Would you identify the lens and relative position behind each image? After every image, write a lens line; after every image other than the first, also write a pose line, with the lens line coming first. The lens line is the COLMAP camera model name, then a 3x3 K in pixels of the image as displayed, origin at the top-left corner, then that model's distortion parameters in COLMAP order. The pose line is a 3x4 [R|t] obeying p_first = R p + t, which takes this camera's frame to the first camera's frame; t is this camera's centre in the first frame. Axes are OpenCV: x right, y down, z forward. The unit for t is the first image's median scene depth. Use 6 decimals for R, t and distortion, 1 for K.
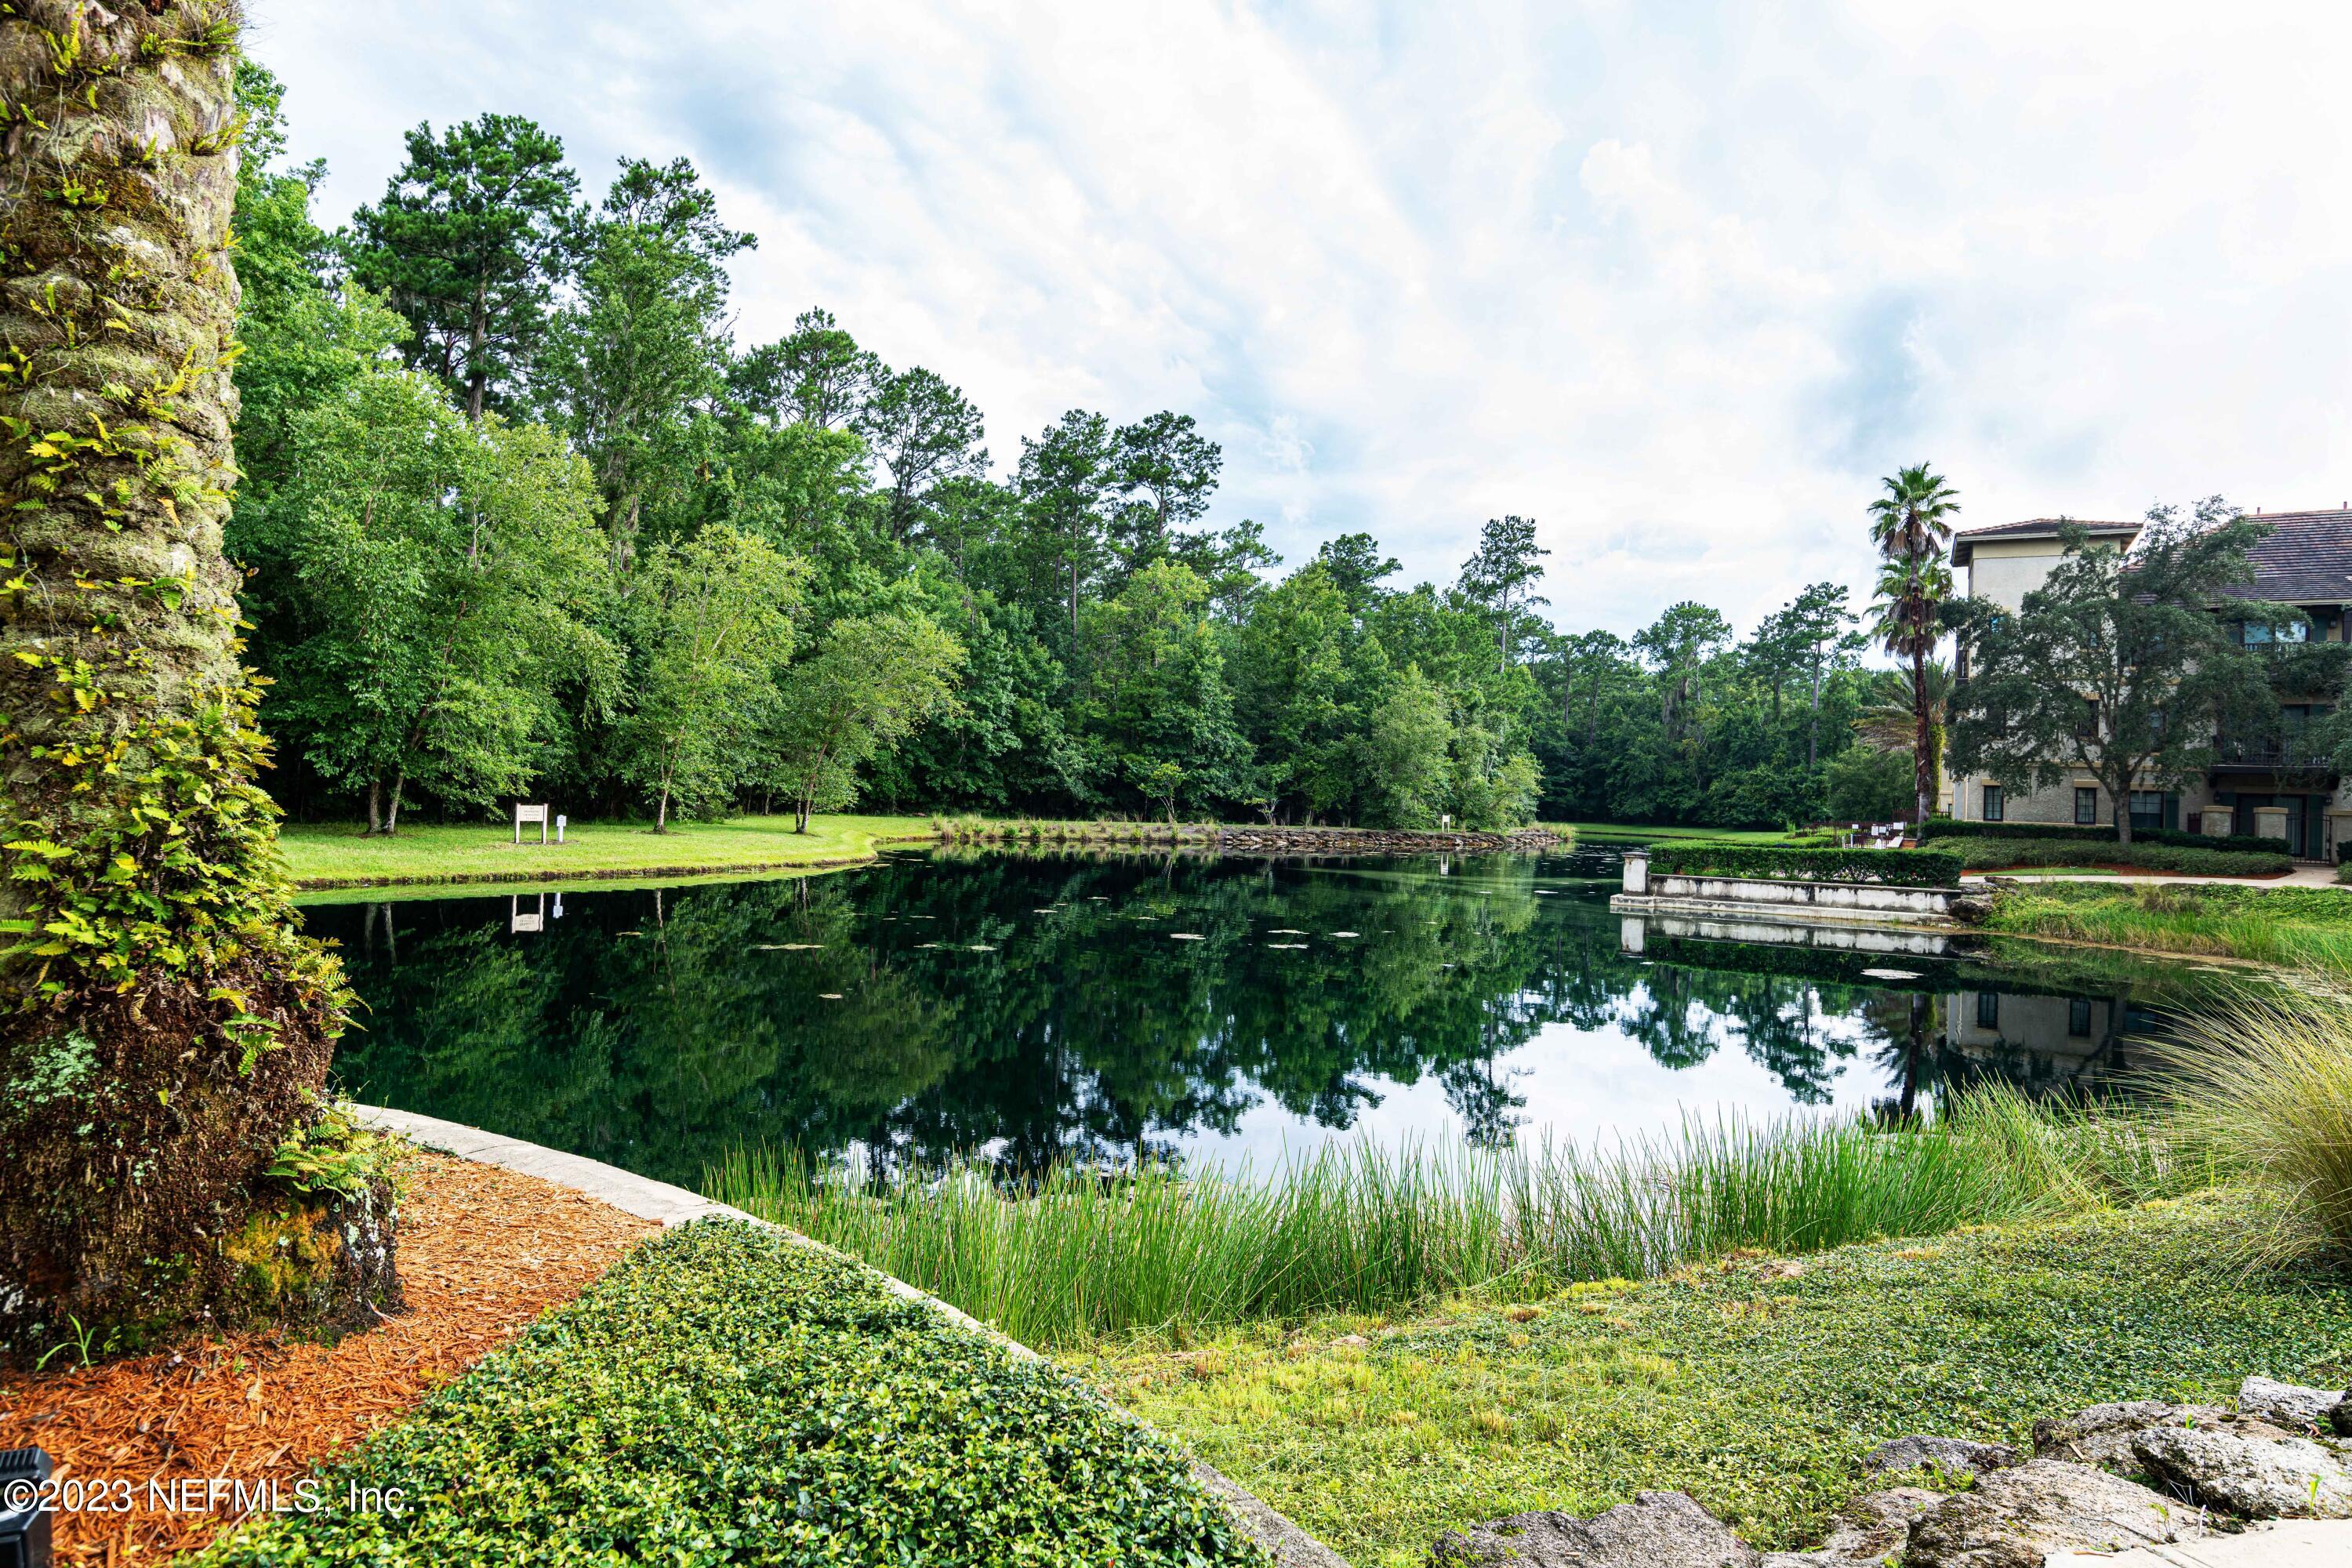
lens RADIAL K [[1198.4, 0, 1176.0], [0, 1198.4, 784.0], [0, 0, 1]] dist [-0.052039, 0.024901]
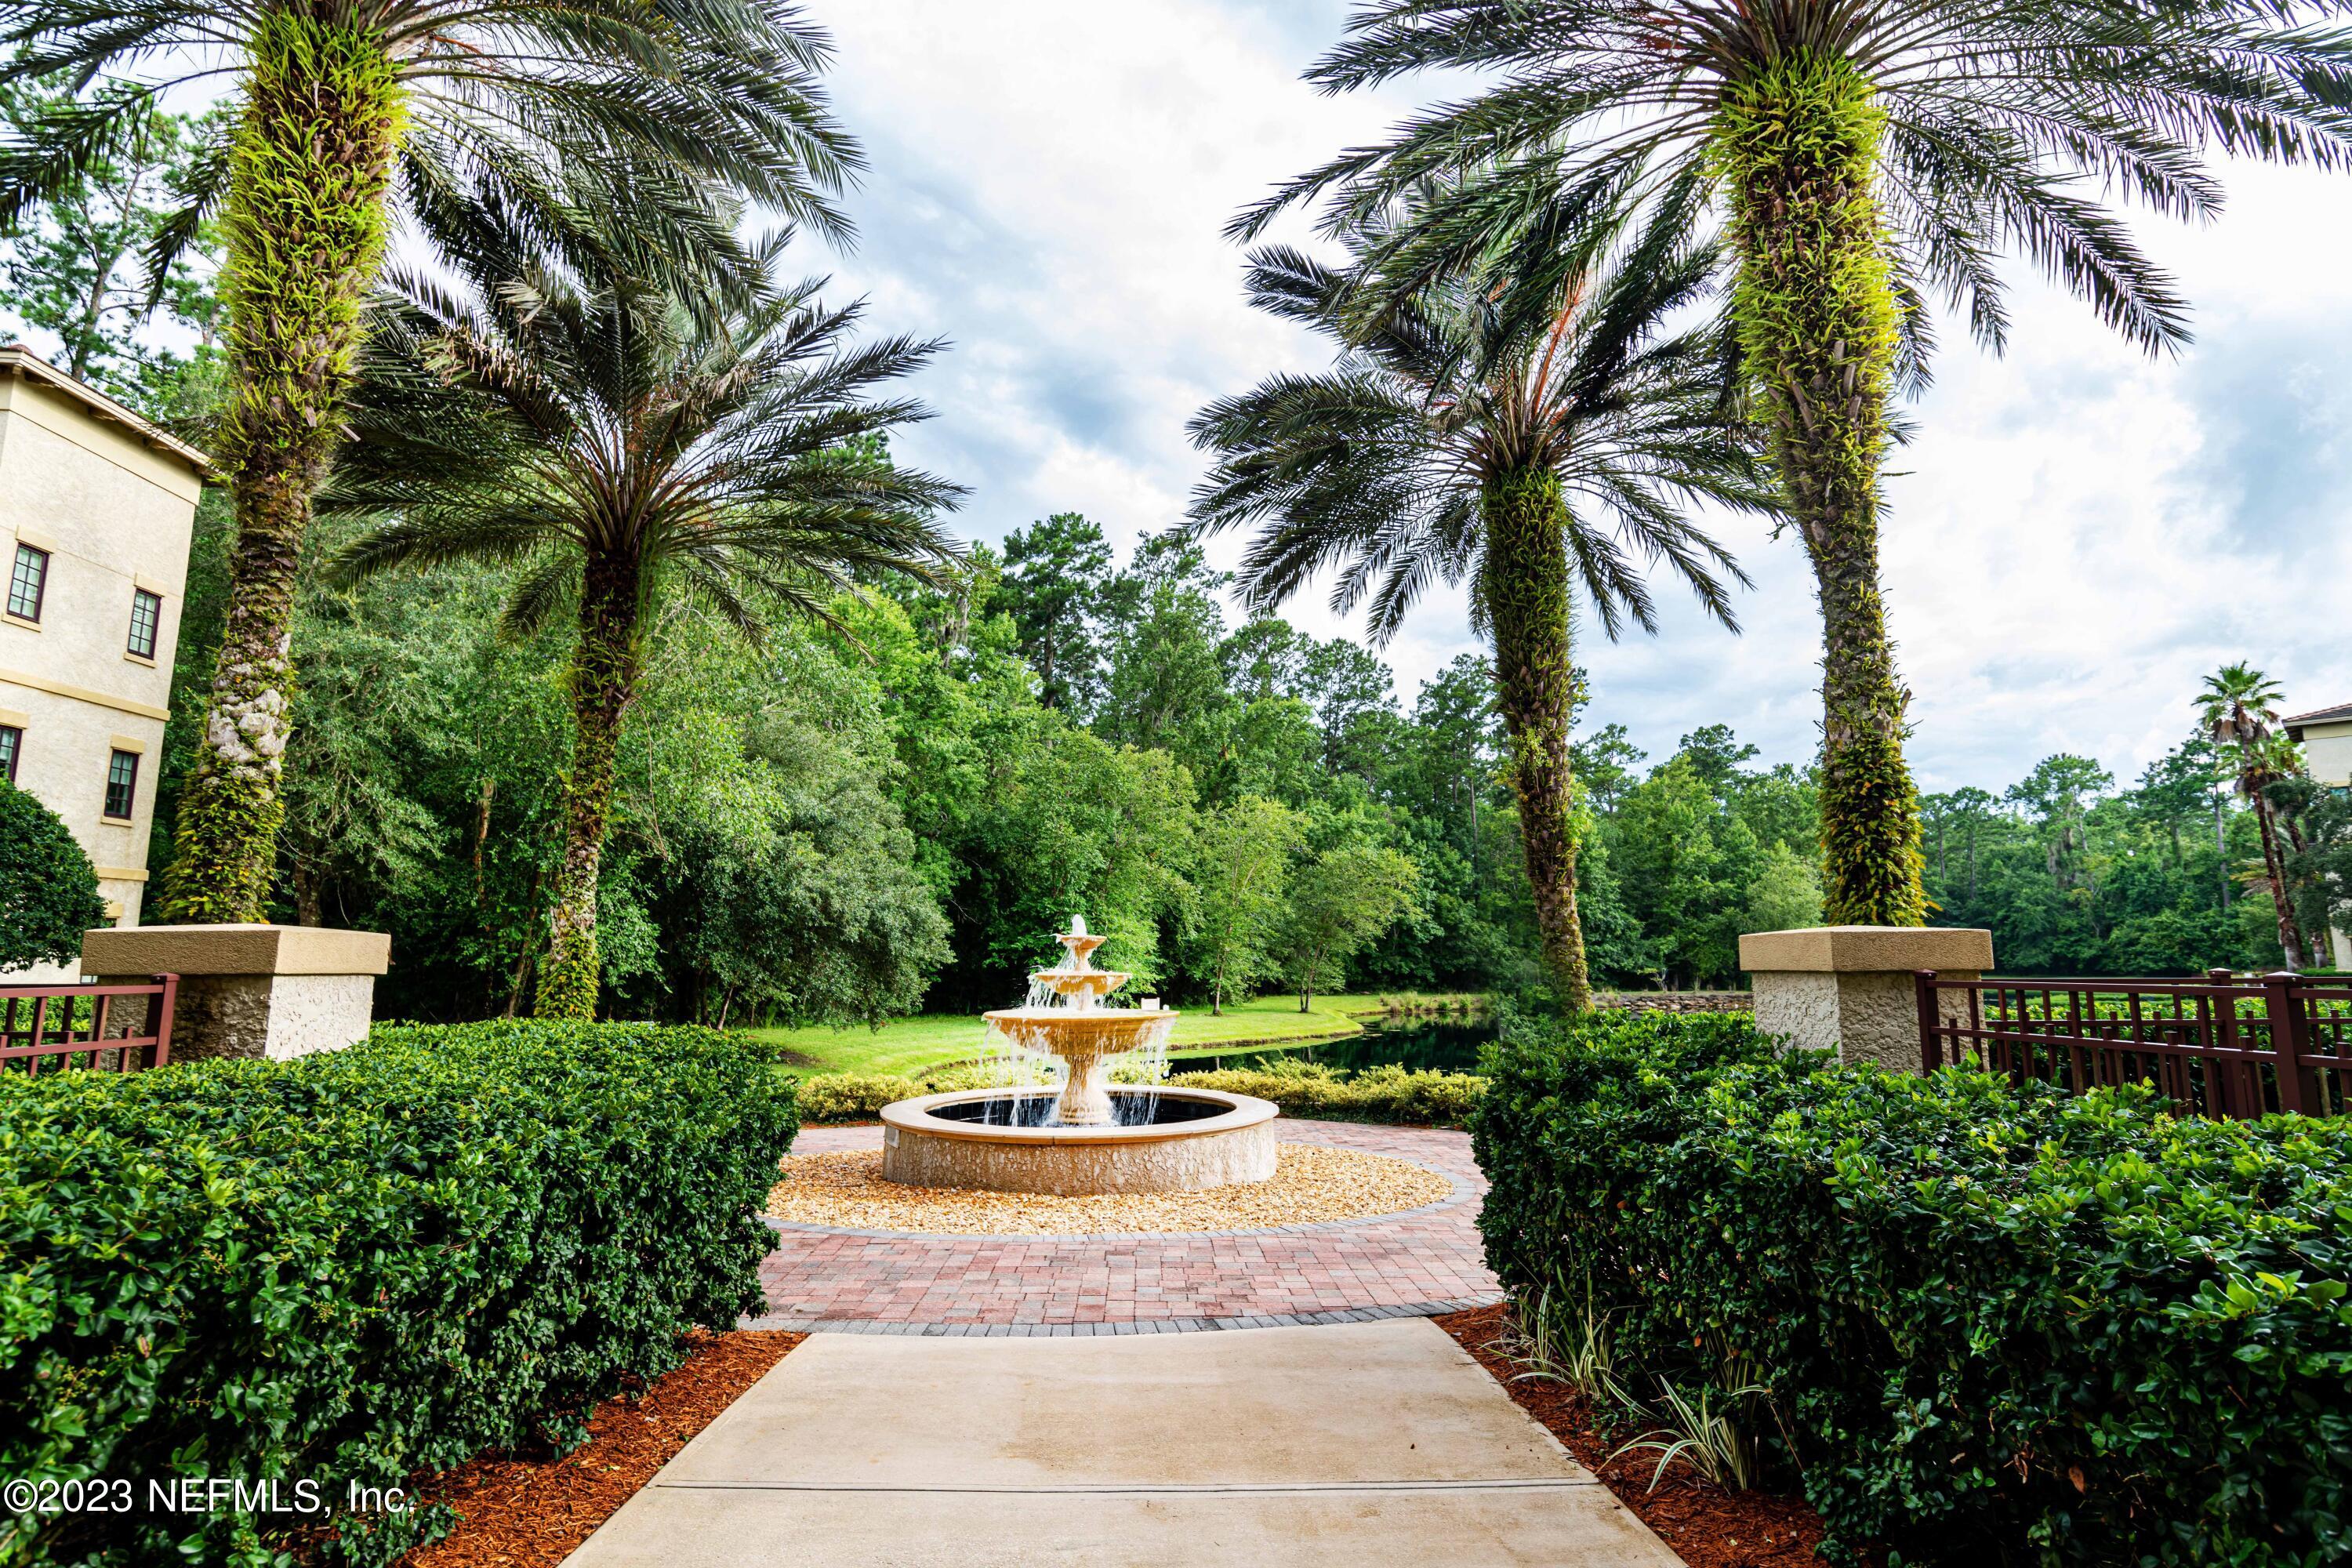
lens RADIAL K [[1198.4, 0, 1176.0], [0, 1198.4, 784.0], [0, 0, 1]] dist [-0.052039, 0.024901]
pose [[0.961509, -0.075607, -0.264166, -0.055620], [0.038567, 0.989016, -0.142690, -0.018369], [0.272052, 0.127009, 0.953864, -0.248842]]
